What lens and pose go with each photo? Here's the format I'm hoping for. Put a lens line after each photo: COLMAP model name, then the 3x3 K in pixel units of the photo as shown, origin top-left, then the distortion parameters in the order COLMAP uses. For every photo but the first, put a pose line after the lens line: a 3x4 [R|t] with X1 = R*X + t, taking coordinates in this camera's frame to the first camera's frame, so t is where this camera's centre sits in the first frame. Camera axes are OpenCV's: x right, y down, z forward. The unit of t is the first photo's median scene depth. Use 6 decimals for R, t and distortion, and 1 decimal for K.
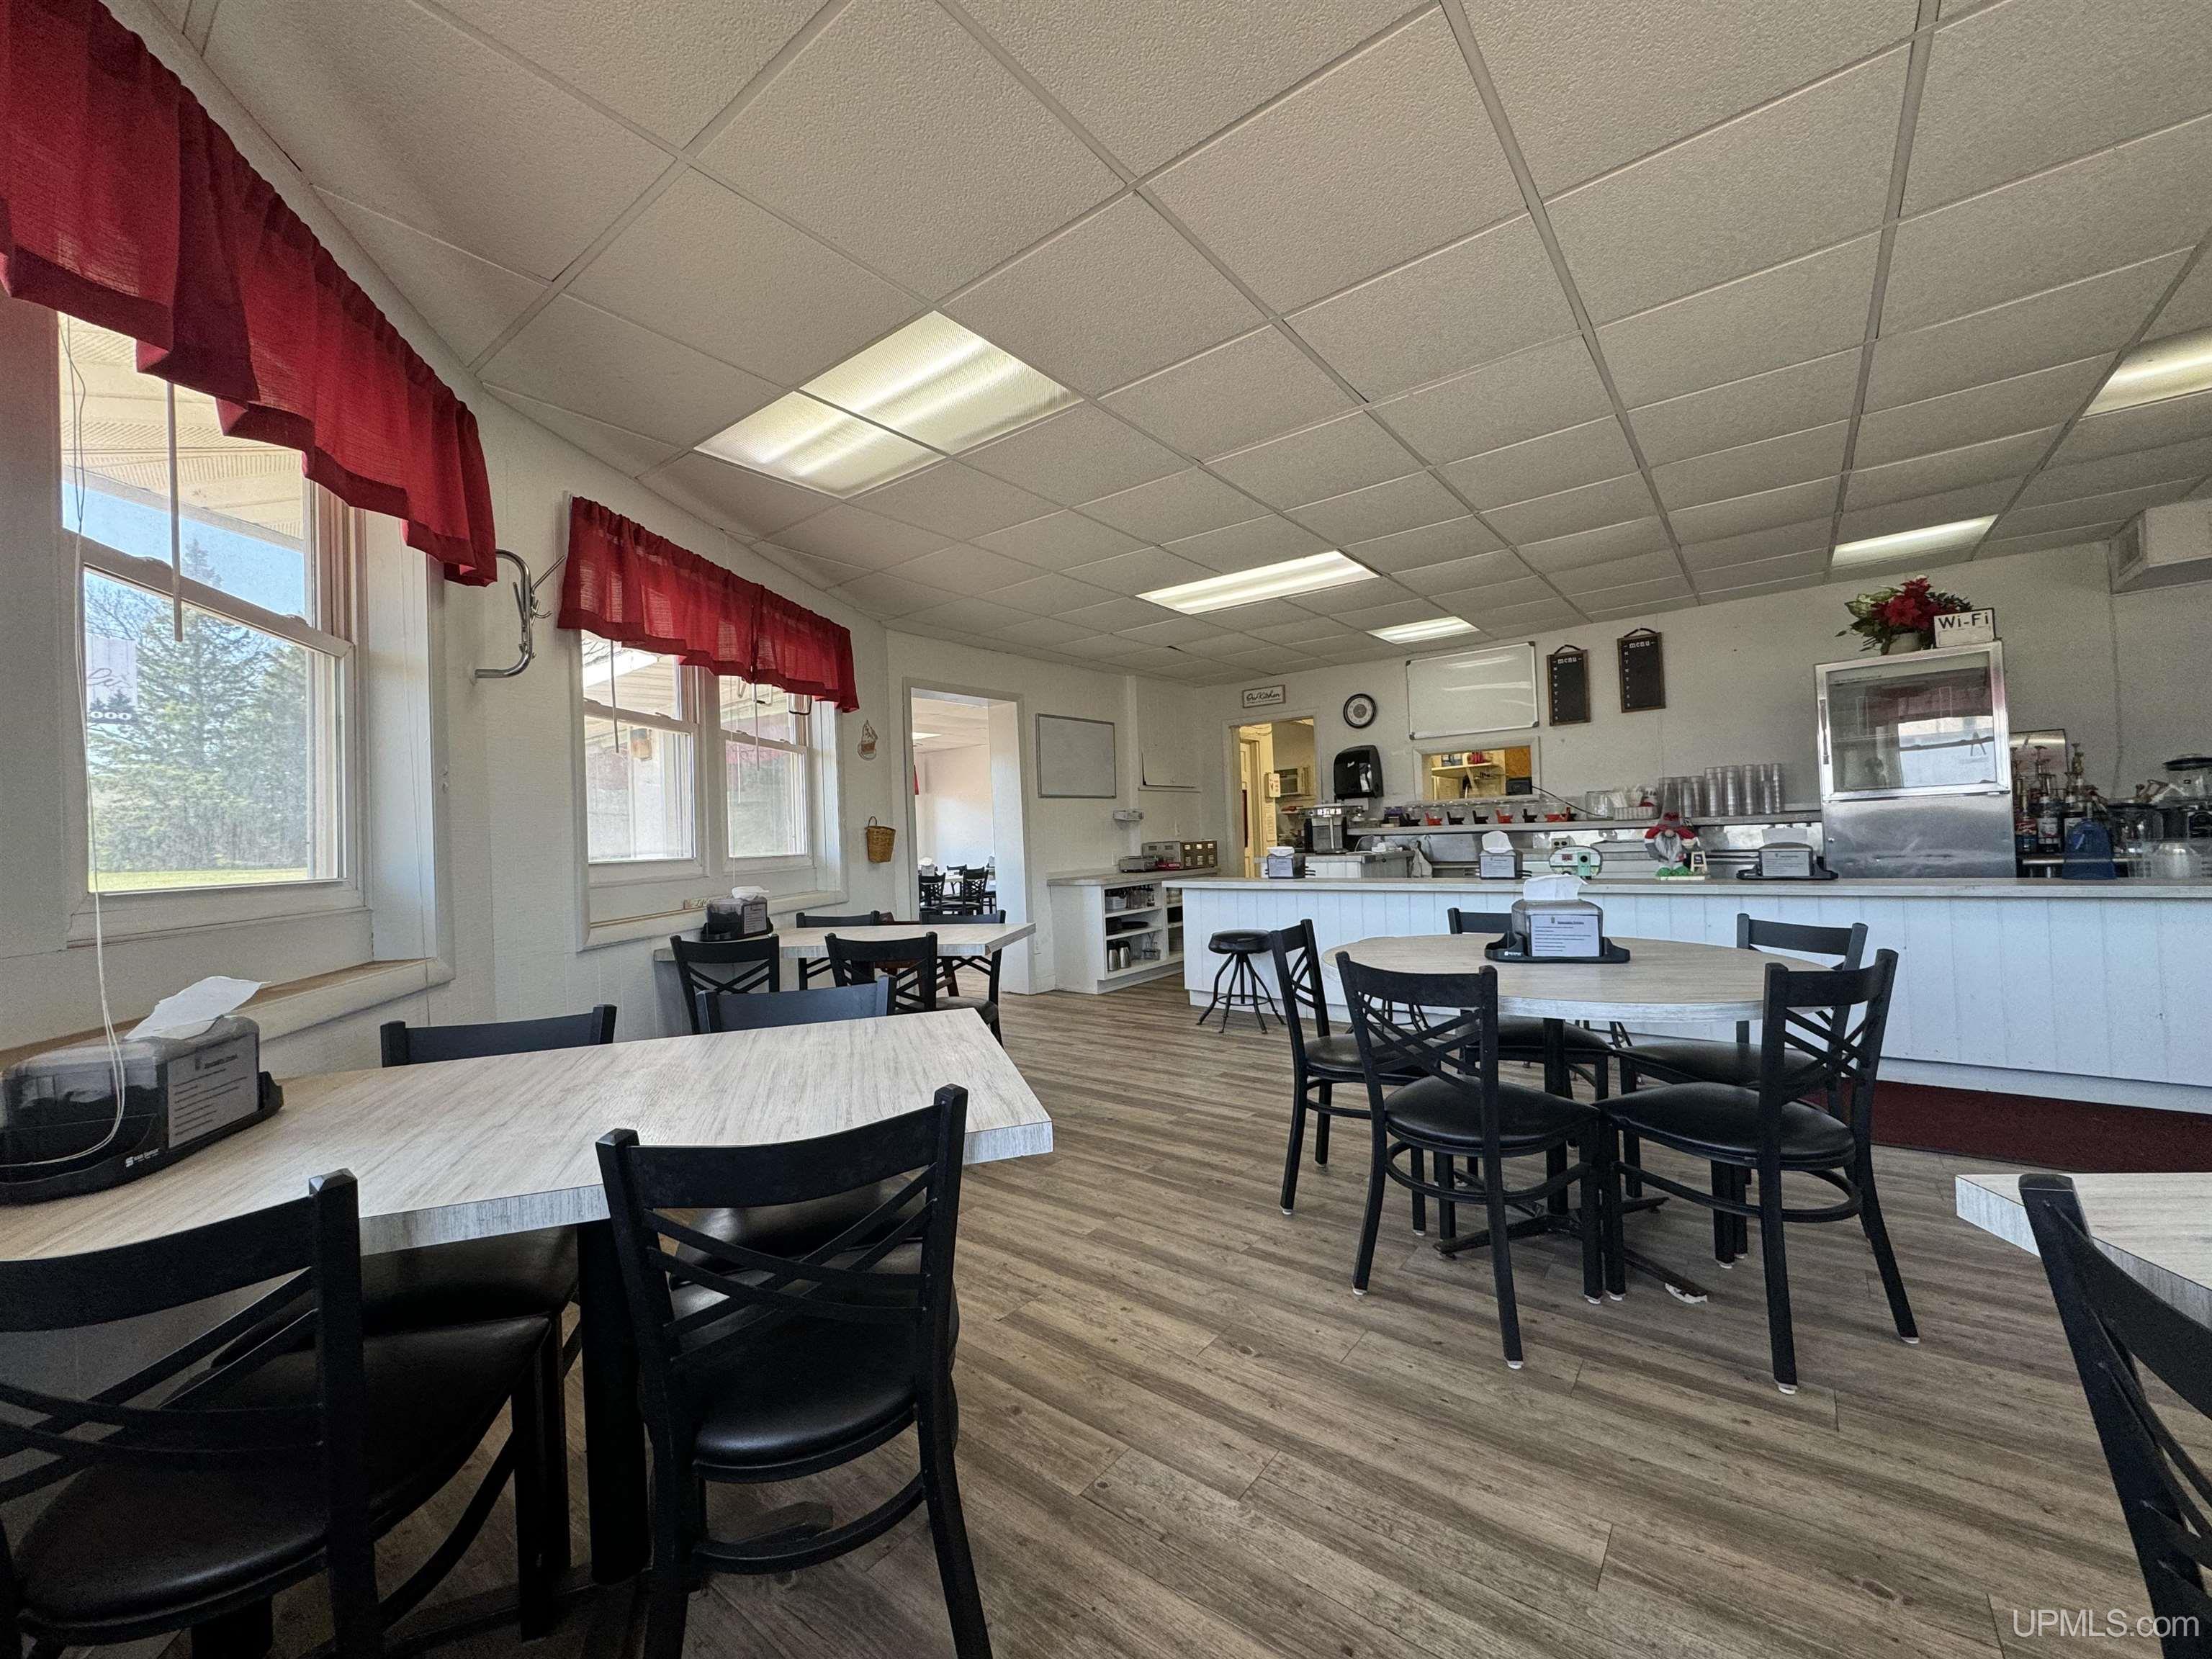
lens RADIAL K [[882.1, 0, 1104.3], [0, 882.1, 822.9], [0, 0, 1]] dist [0.000611, 0.000027]
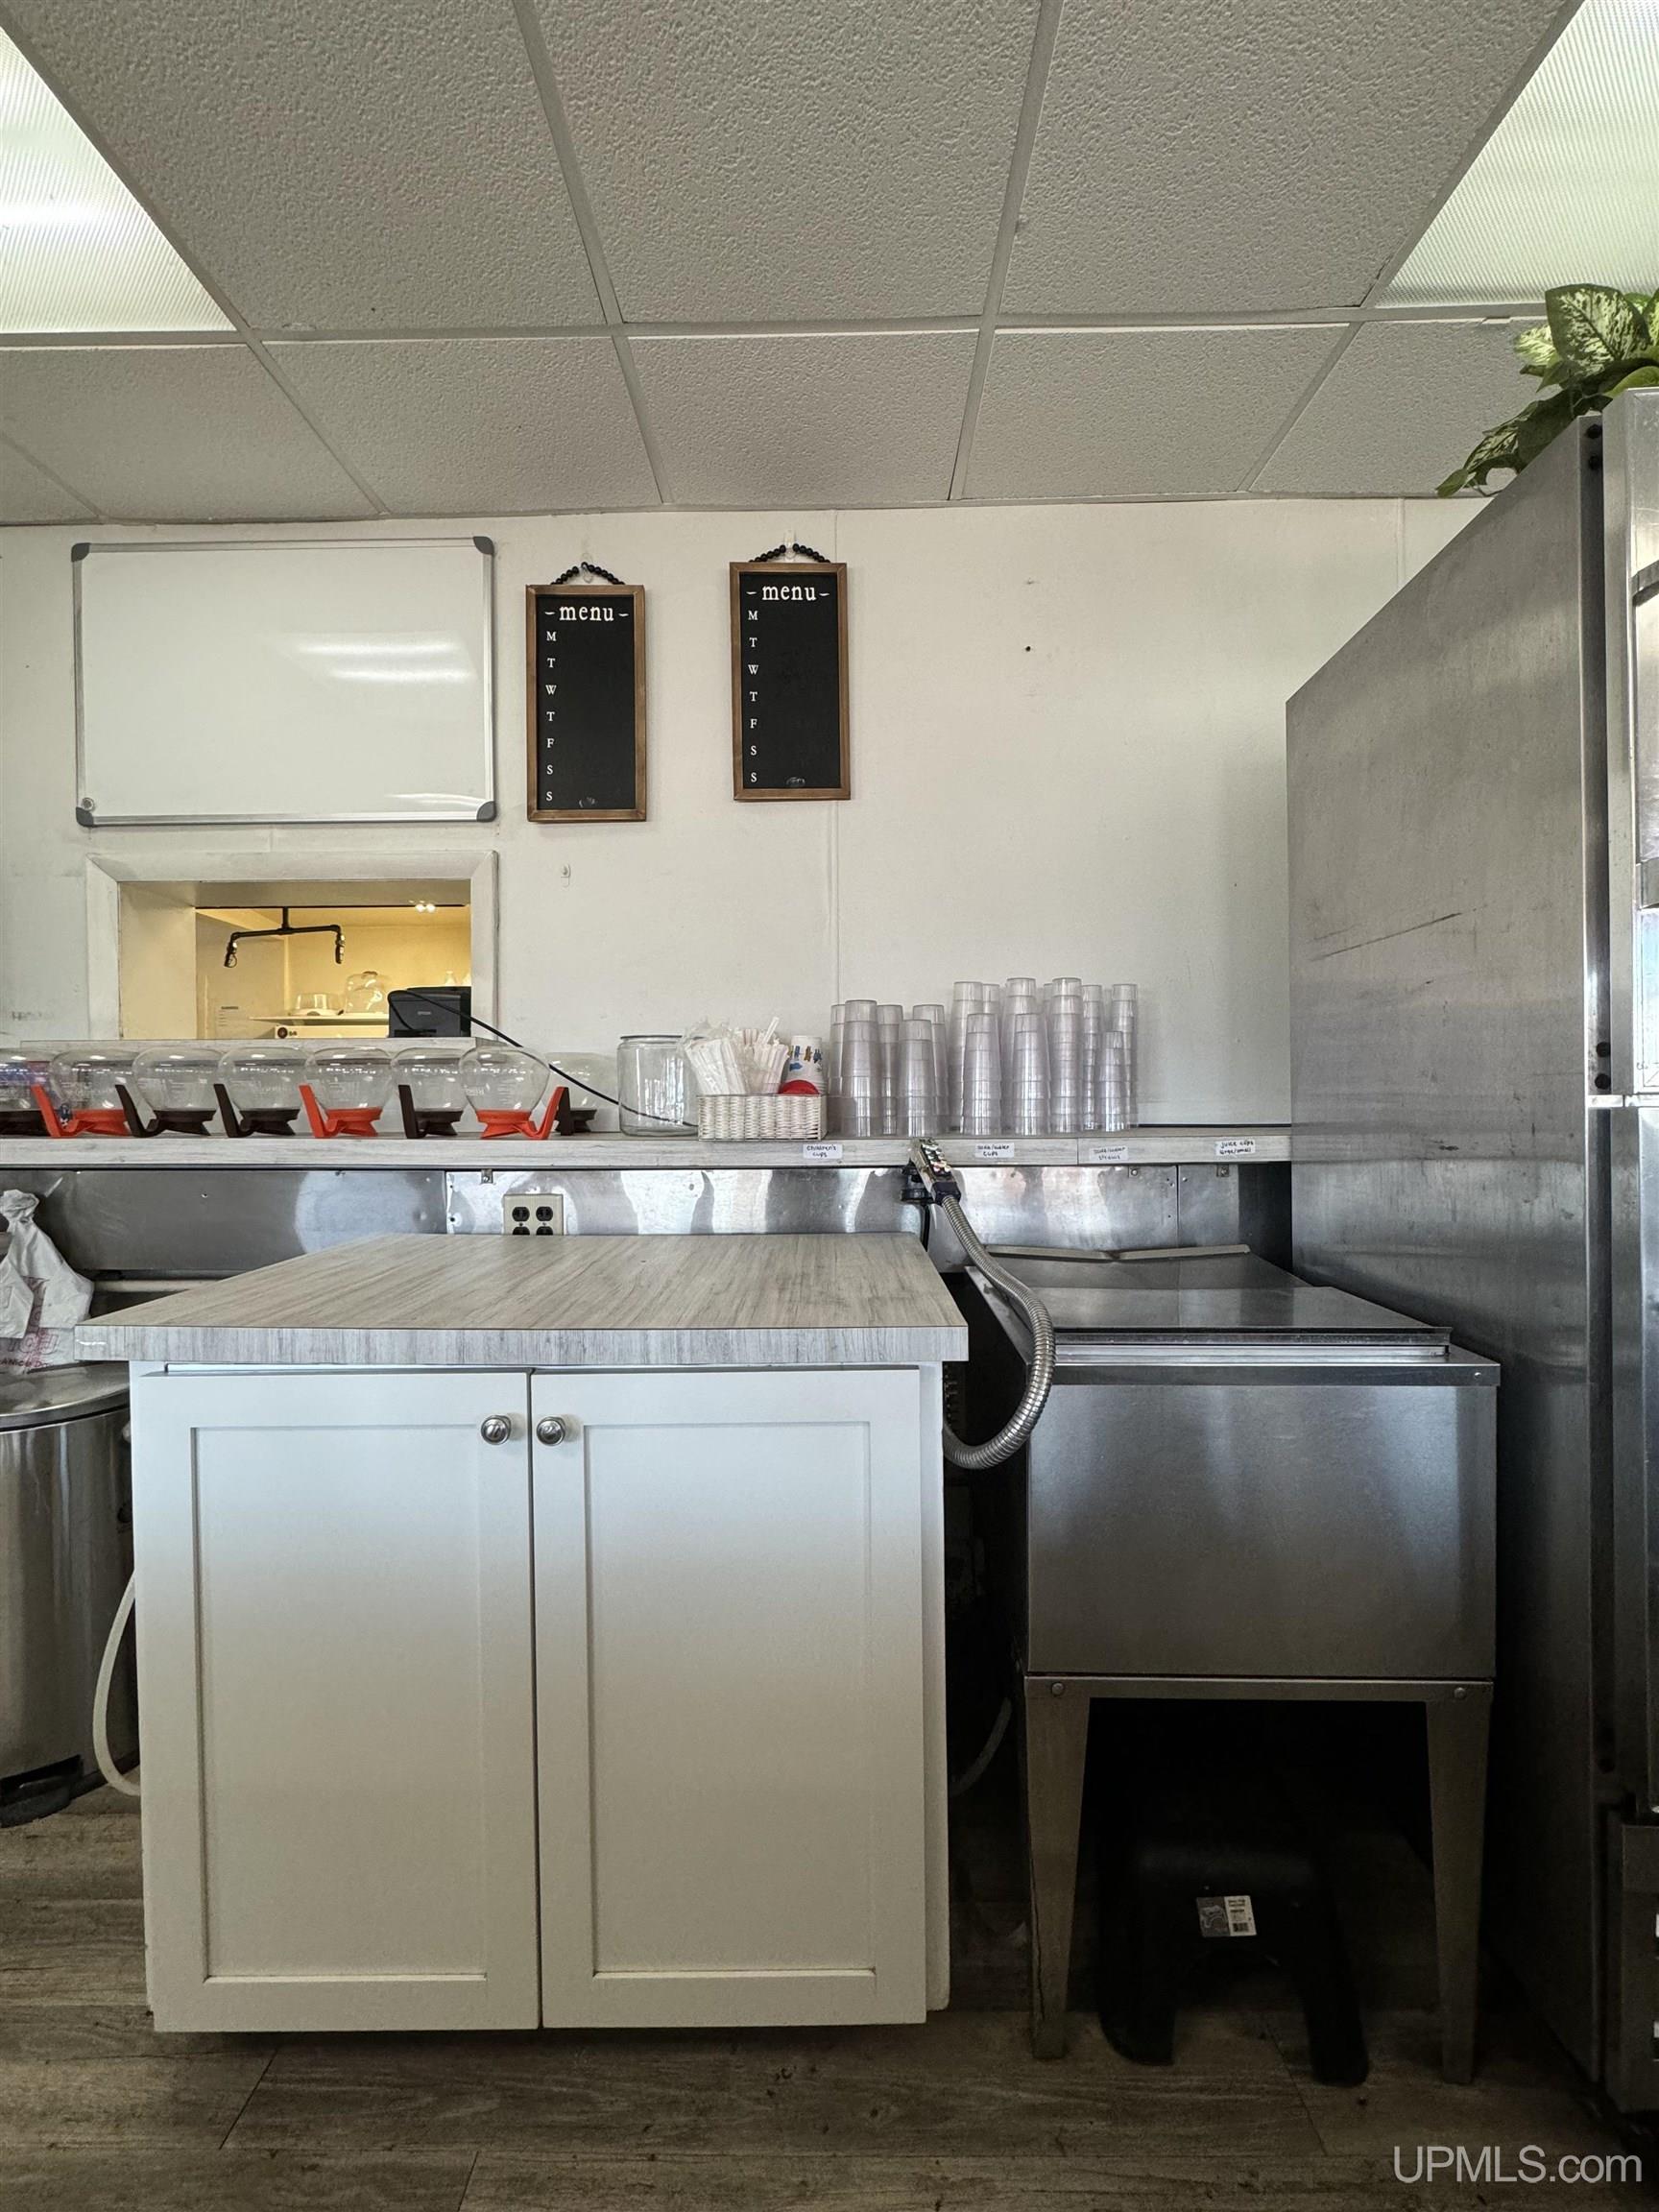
lens RADIAL K [[882.1, 0, 830.1], [0, 882.1, 1109.6], [0, 0, 1]] dist [0.000611, 0.000027]
pose [[0.794695, 0.029649, 0.606284, 0.423469], [-0.030744, 0.999490, -0.008579, -0.010721], [-0.606230, -0.011822, 0.795202, 0.723153]]
